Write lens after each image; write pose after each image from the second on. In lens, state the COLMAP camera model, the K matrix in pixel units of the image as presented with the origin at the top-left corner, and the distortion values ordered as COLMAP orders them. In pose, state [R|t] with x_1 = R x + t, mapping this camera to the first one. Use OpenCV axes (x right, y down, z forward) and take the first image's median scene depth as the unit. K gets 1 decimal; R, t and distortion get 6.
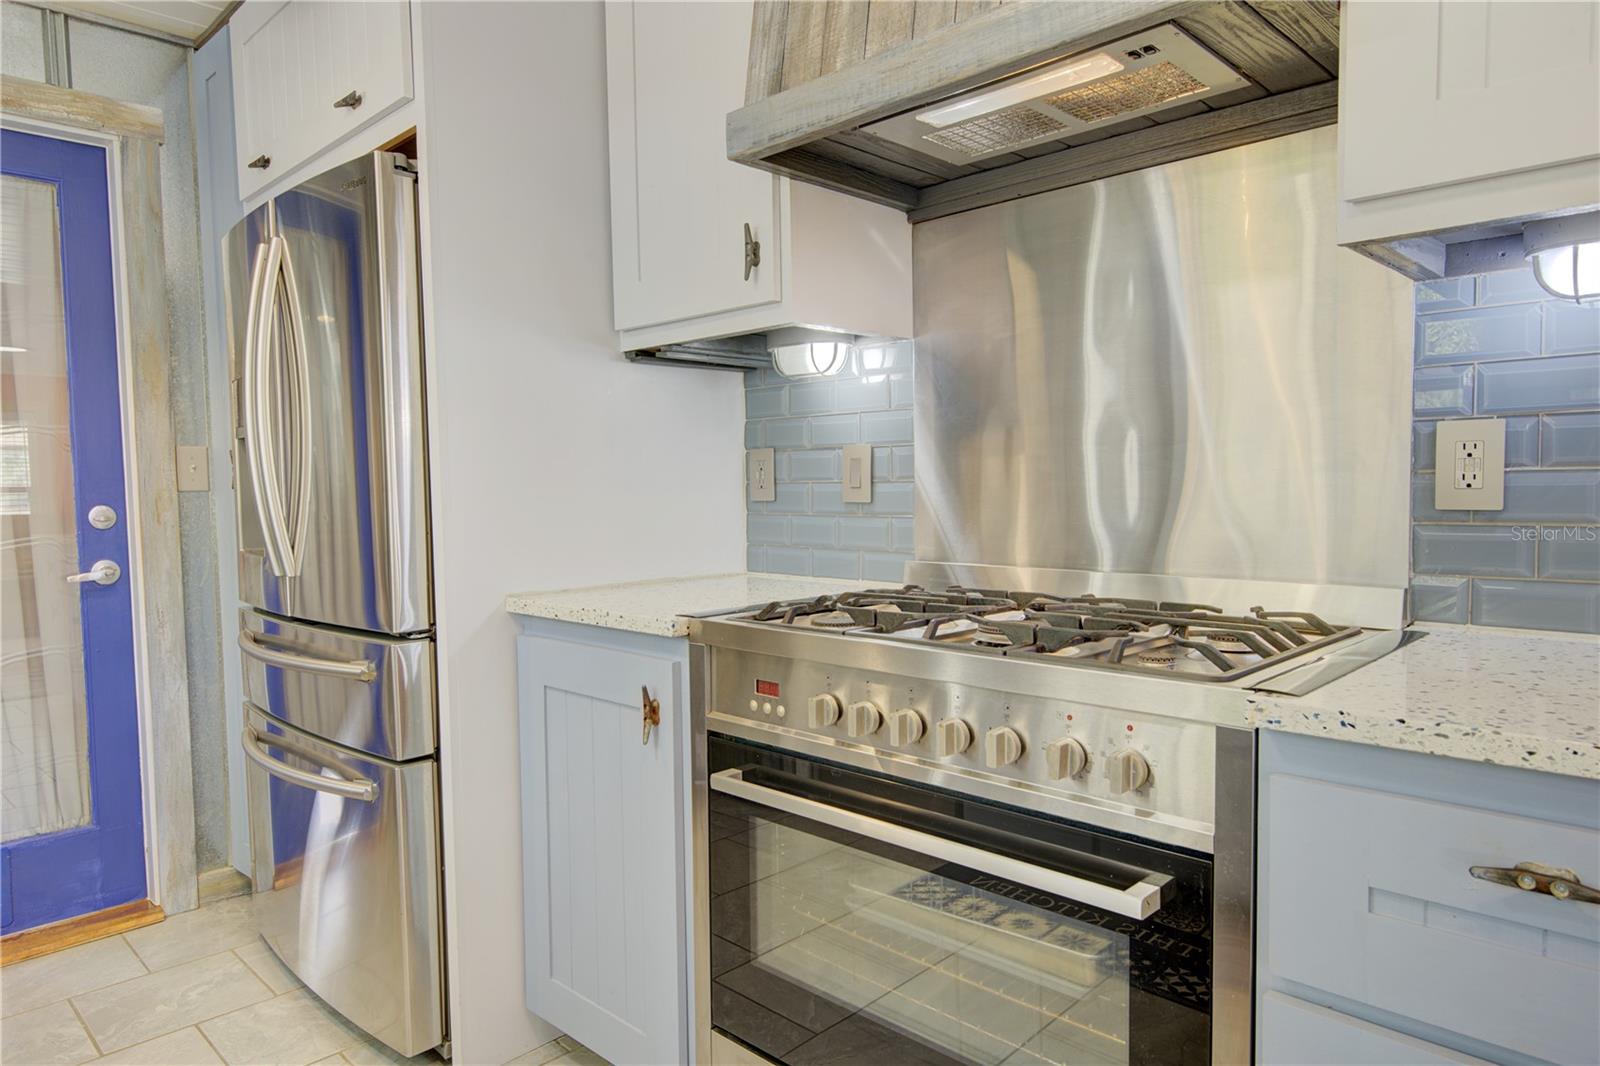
lens RADIAL K [[1007.3, 0, 788.9], [0, 1007.3, 540.7], [0, 0, 1]] dist [0.008669, -0.000369]
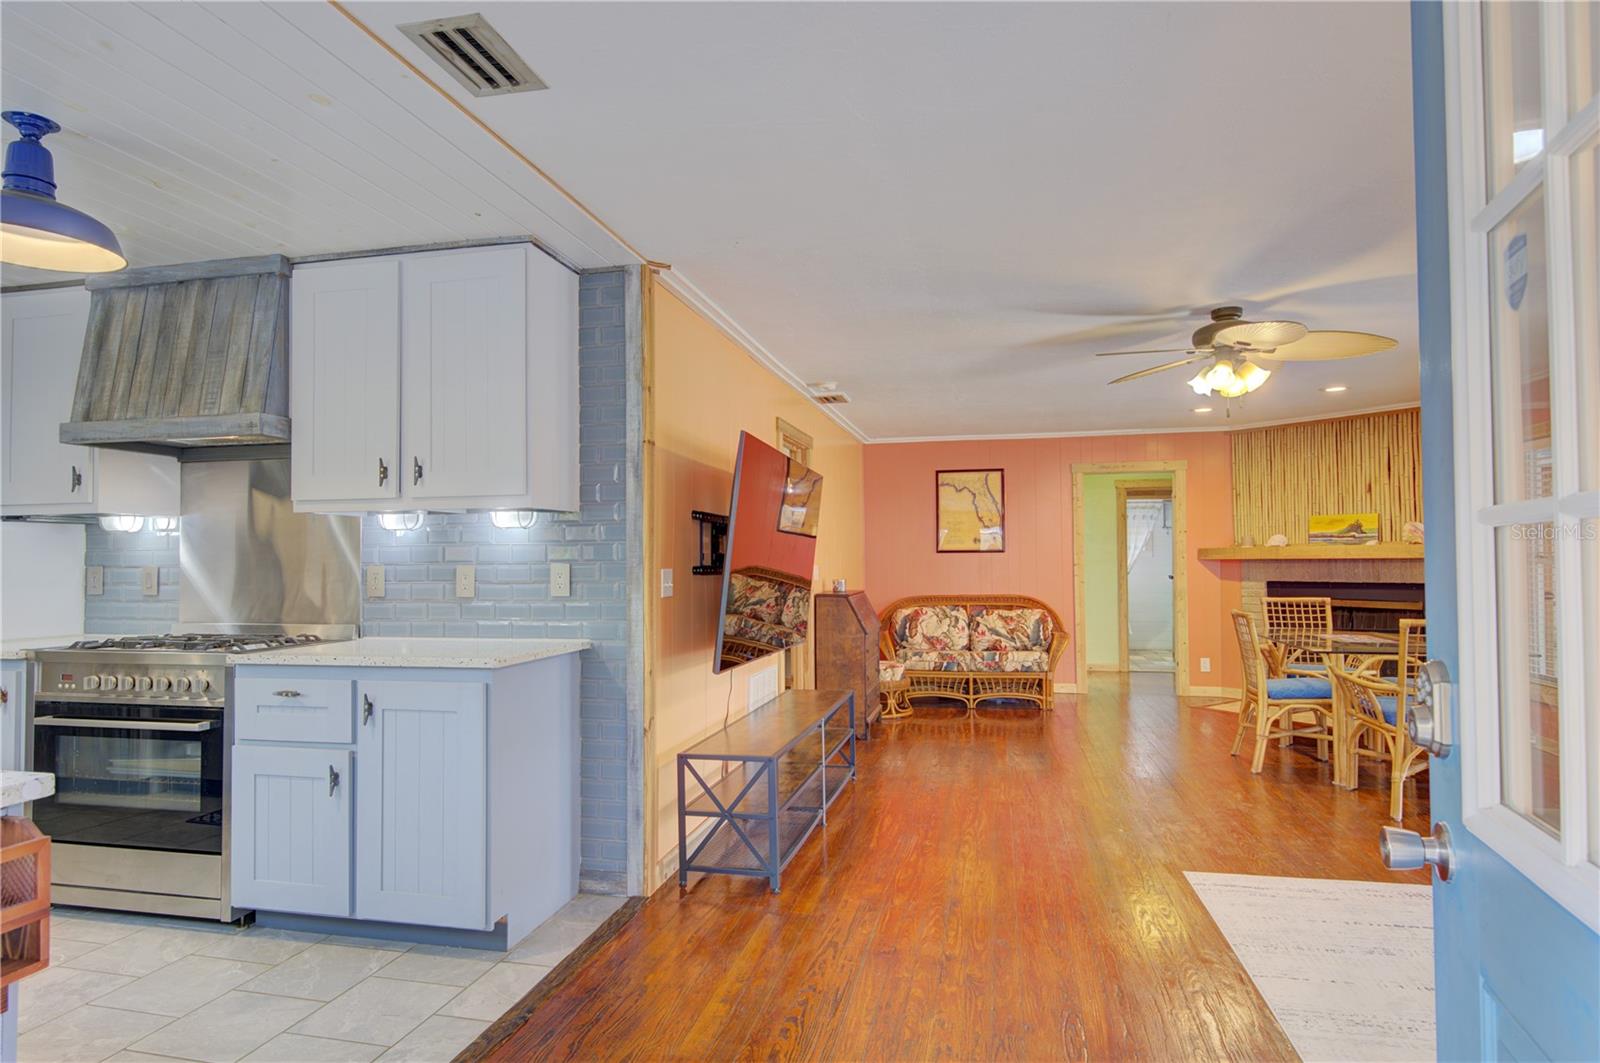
lens RADIAL K [[892.8, 0, 798.3], [0, 892.8, 537.3], [0, 0, 1]] dist [0.000339, -0.000431]
pose [[0.851532, 0.021848, 0.523847, 0.253731], [0.026067, 0.996131, -0.083920, 0.032409], [-0.523654, 0.085116, 0.847669, -1.276755]]
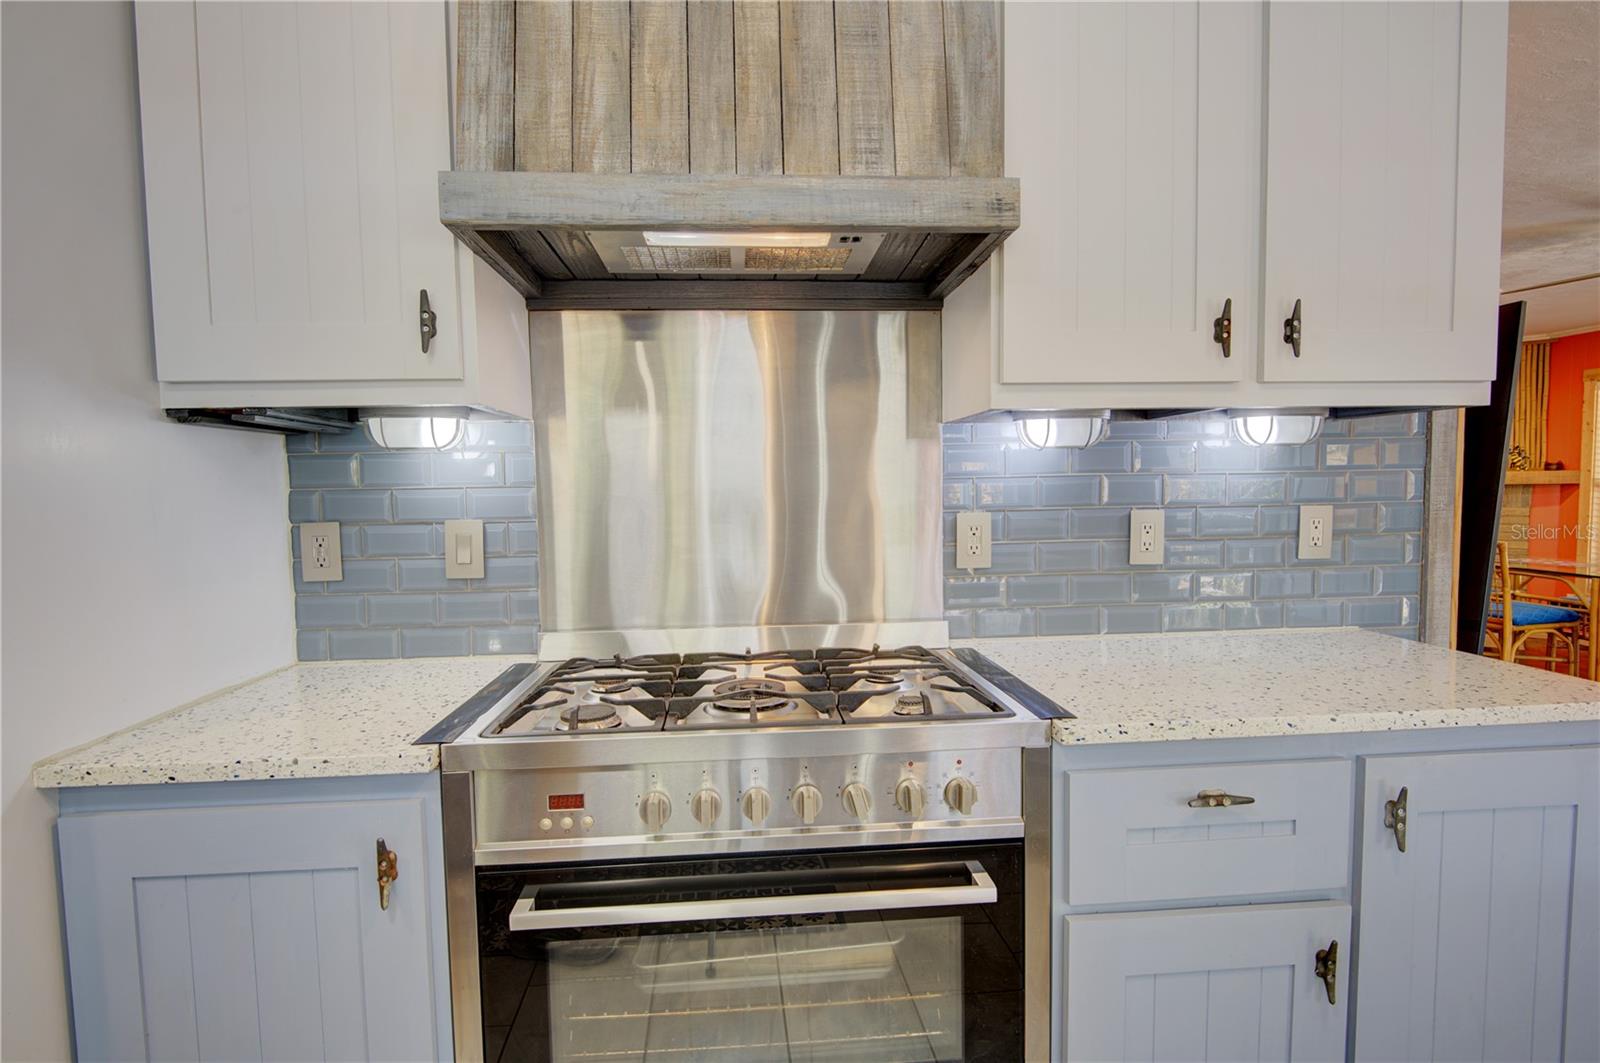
lens RADIAL K [[799.1, 0, 797.4], [0, 799.1, 539.3], [0, 0, 1]] dist [-0.000256, -0.007583]
pose [[0.658796, -0.045085, 0.750969, -0.333524], [0.051591, 0.998560, 0.014690, -0.077566], [-0.750550, 0.029065, 0.660174, 0.256921]]
